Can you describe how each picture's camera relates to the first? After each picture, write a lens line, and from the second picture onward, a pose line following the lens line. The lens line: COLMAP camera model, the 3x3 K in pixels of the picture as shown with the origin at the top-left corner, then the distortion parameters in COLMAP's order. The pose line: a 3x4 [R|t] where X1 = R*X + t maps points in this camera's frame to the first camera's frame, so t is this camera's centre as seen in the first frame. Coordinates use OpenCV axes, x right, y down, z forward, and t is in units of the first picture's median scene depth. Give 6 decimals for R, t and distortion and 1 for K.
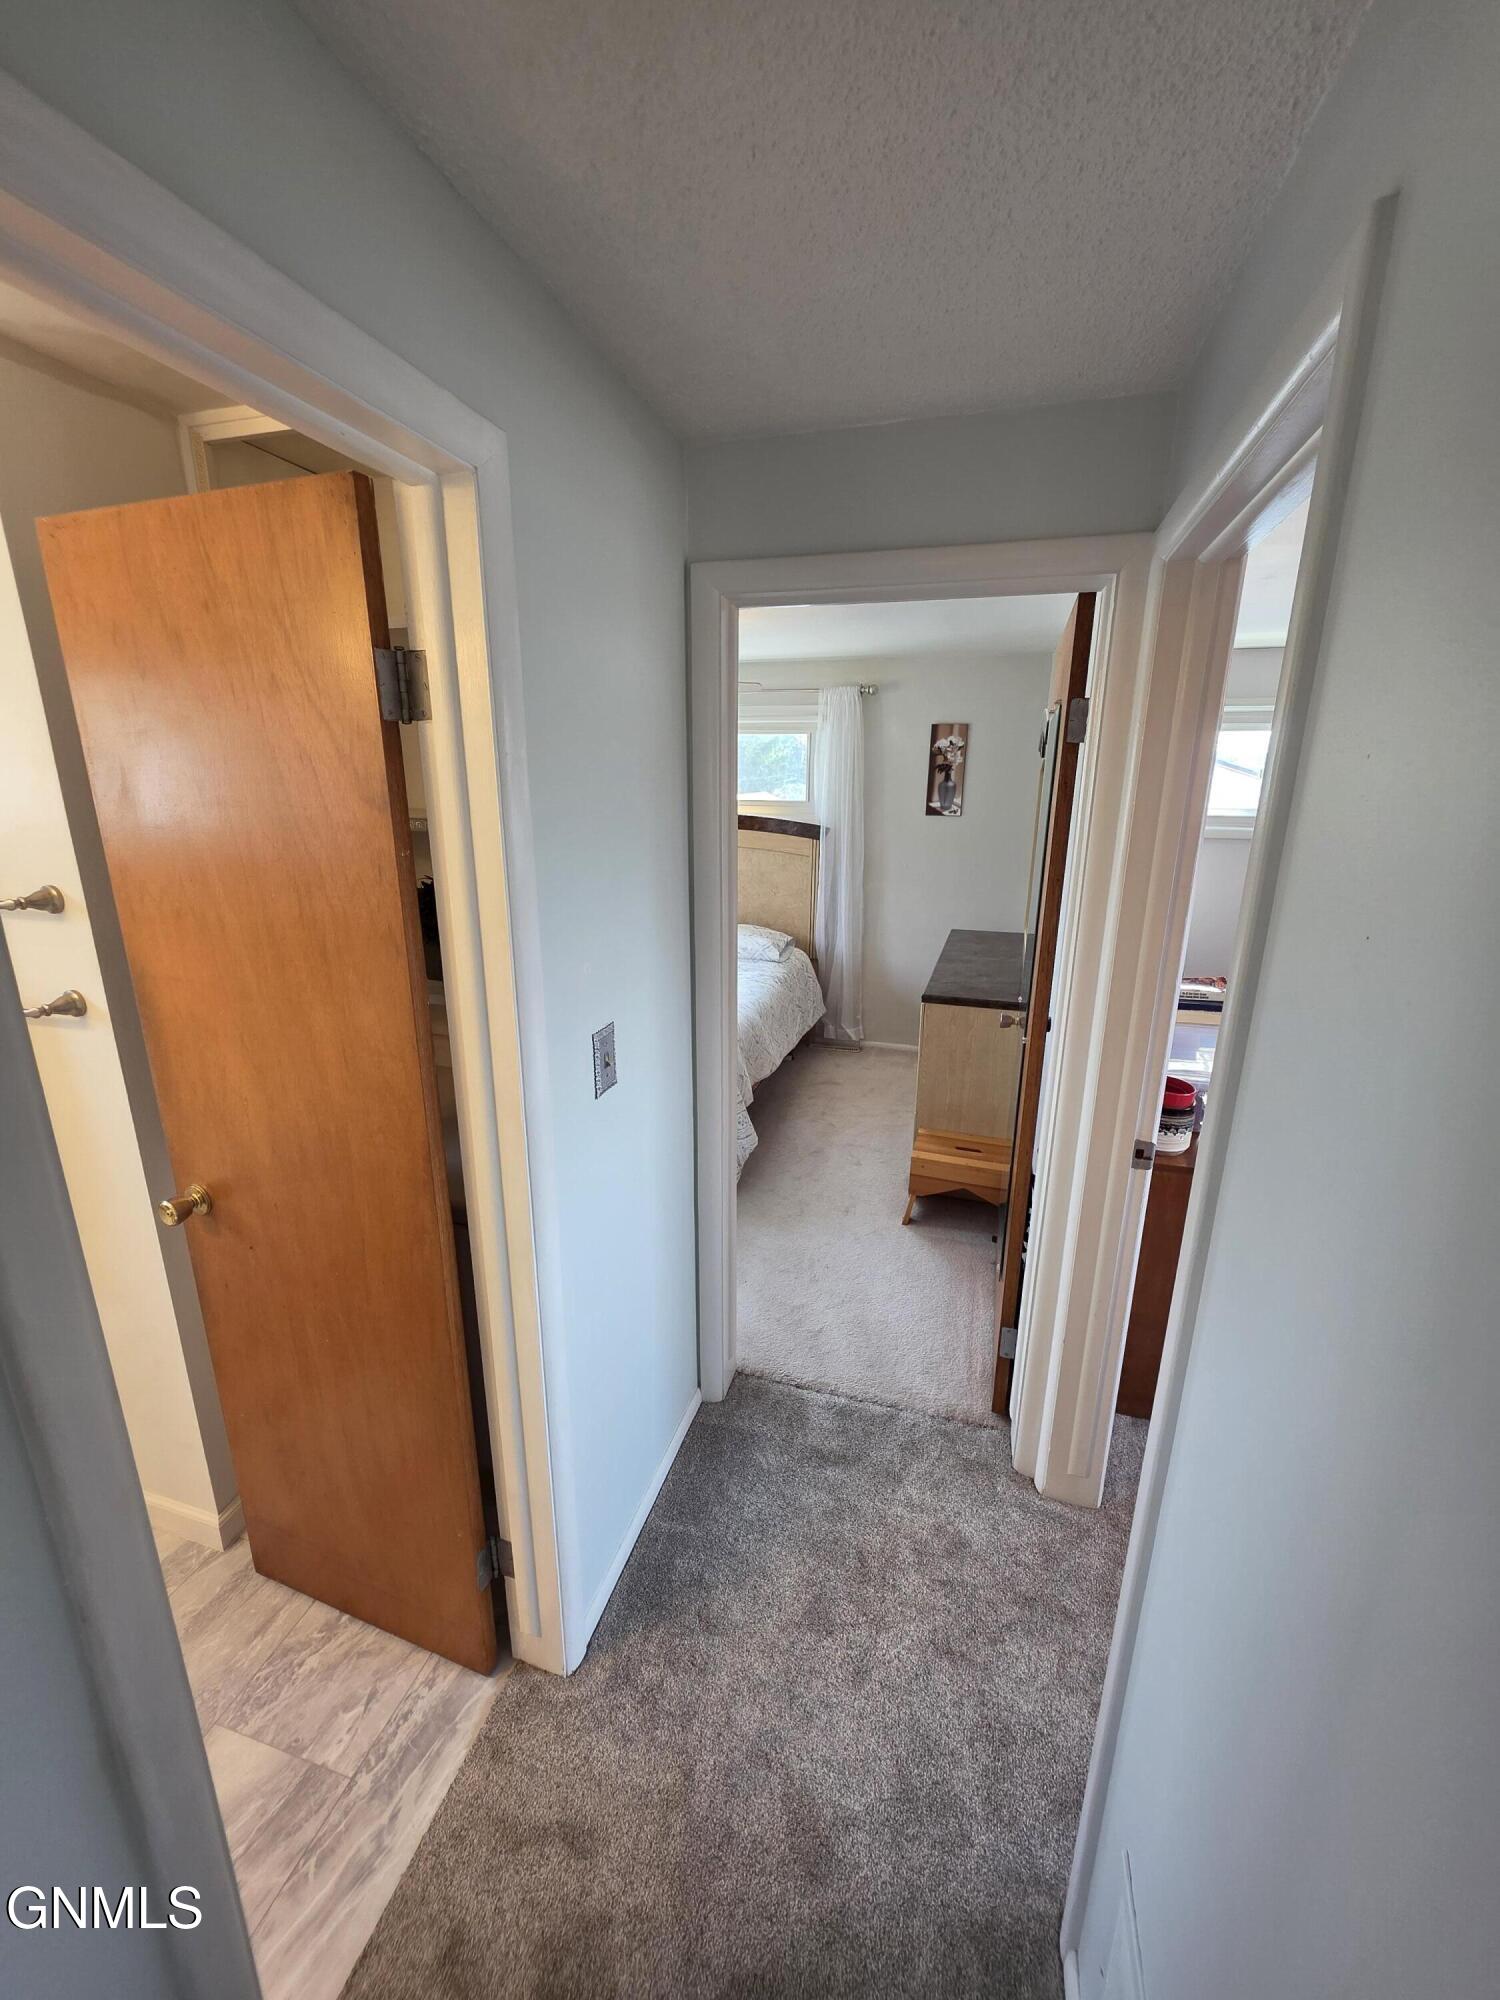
lens RADIAL K [[805.9, 0, 745.2], [0, 805.9, 997.8], [0, 0, 1]] dist [-0.000290, 0.001889]
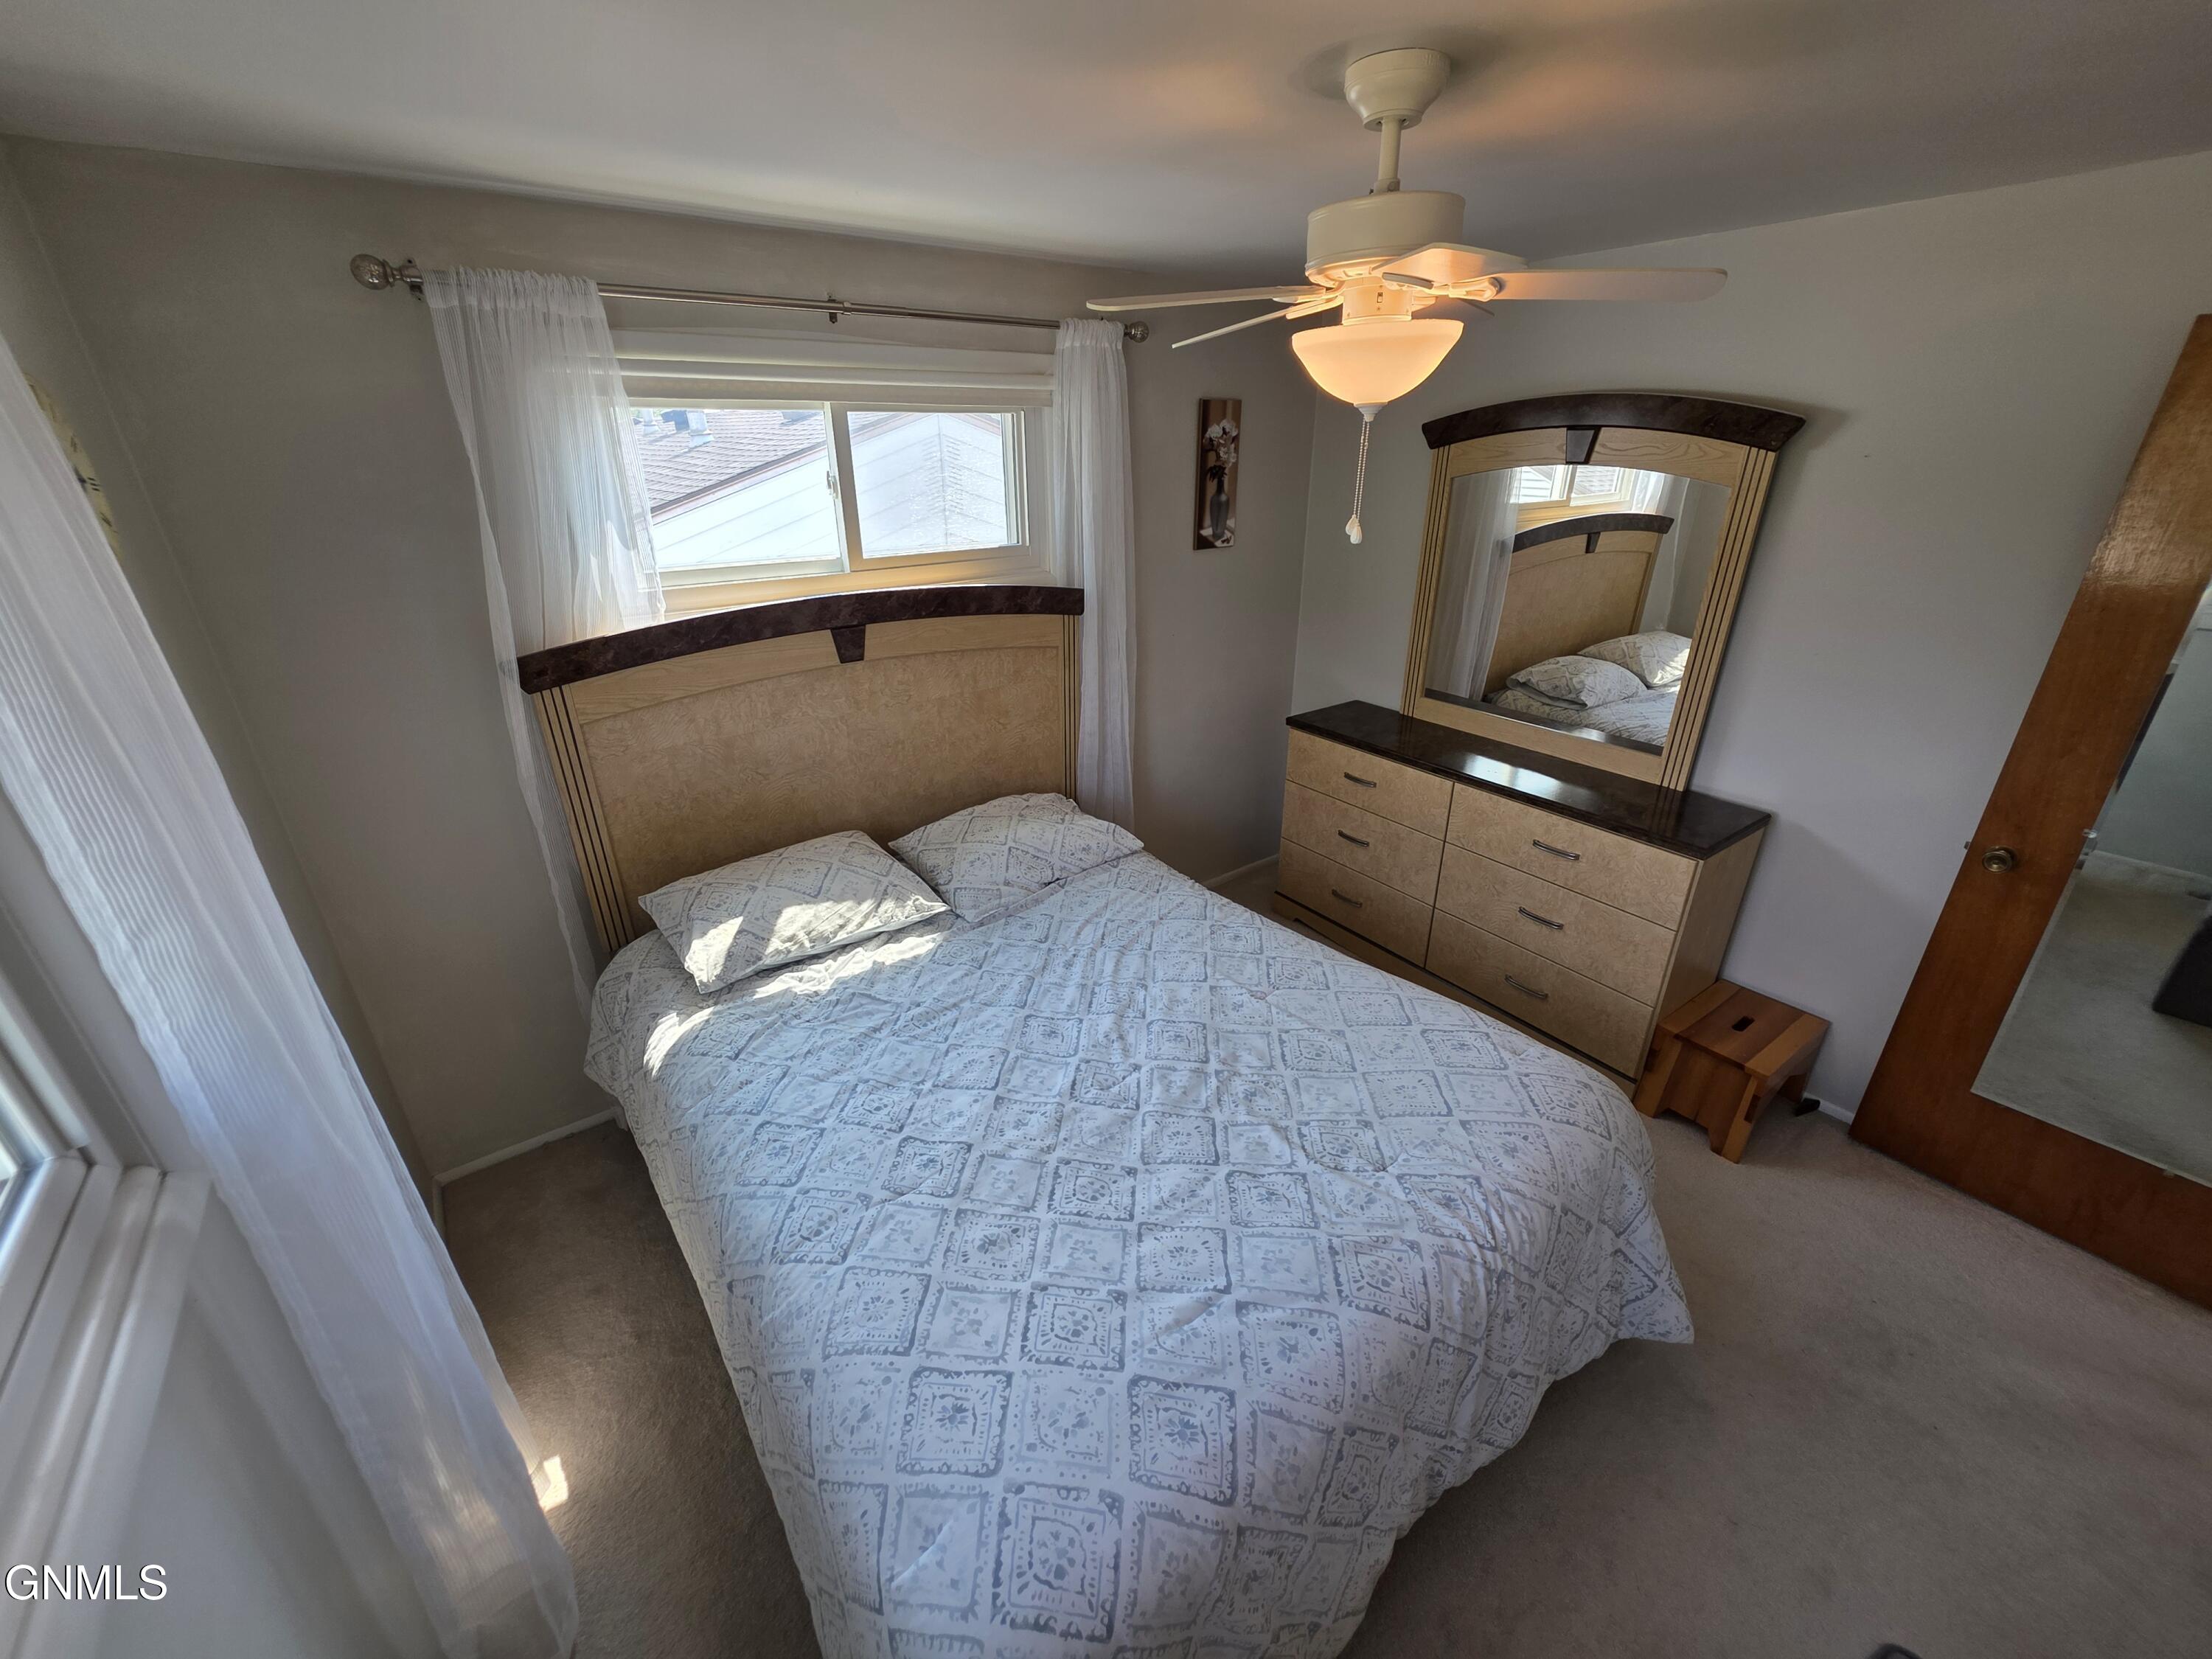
lens RADIAL K [[891.3, 0, 1108.3], [0, 891.3, 831.8], [0, 0, 1]] dist [-0.000290, 0.001889]
pose [[0.605777, -0.331717, 0.723186, -0.402849], [0.228173, 0.943193, 0.241502, -0.206699], [-0.762214, 0.018715, 0.647054, 0.615198]]
